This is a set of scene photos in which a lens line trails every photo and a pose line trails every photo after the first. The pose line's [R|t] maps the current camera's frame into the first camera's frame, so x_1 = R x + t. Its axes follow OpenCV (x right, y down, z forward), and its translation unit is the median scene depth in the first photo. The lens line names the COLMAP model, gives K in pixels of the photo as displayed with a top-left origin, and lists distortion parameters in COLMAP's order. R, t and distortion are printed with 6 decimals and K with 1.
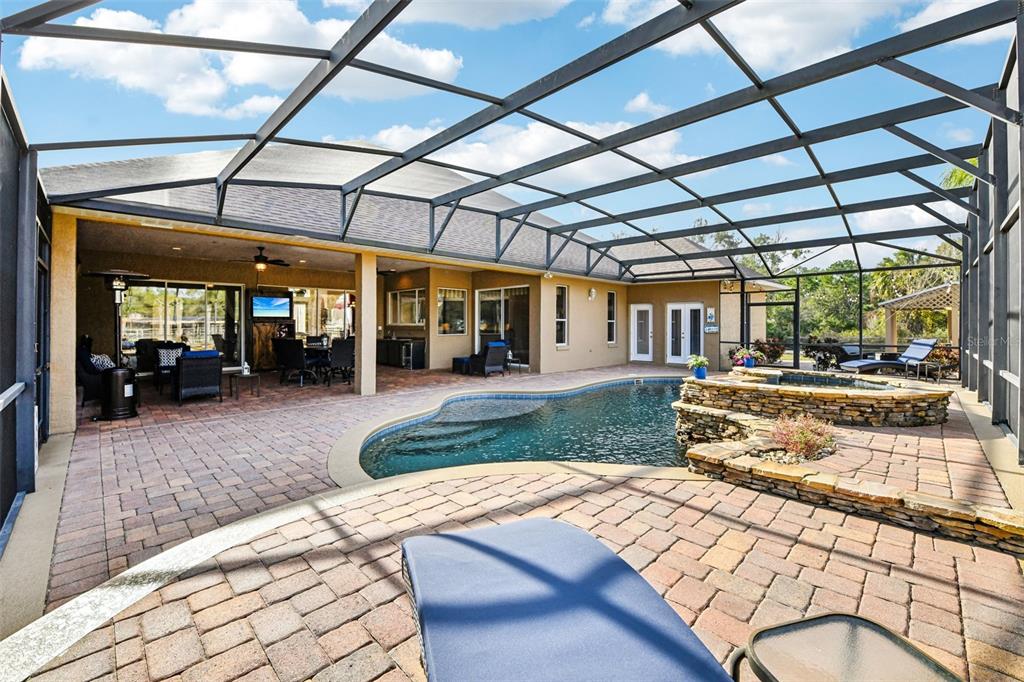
lens RADIAL K [[416.9, 0, 508.5], [0, 416.9, 331.4], [0, 0, 1]] dist [-0.023807, -0.000158]
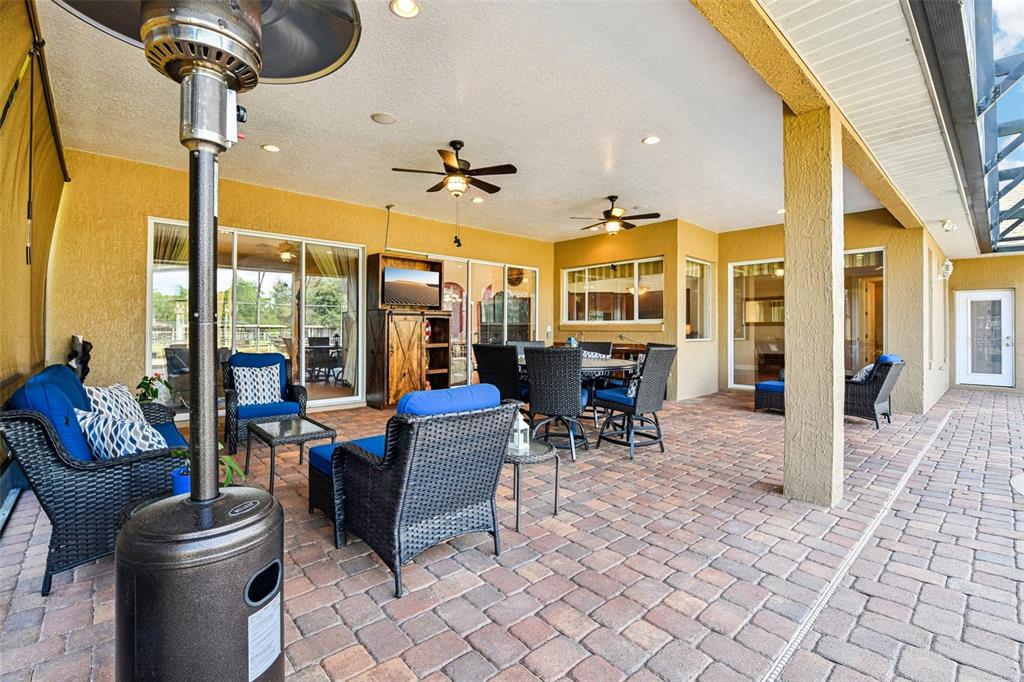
lens RADIAL K [[469.9, 0, 514.9], [0, 469.9, 332.3], [0, 0, 1]] dist [-0.012523, -0.000644]
pose [[0.997312, 0.005696, -0.073045, -0.383719], [-0.006420, 0.999933, -0.009682, 0.006052], [0.072985, 0.010125, 0.997282, 0.383643]]
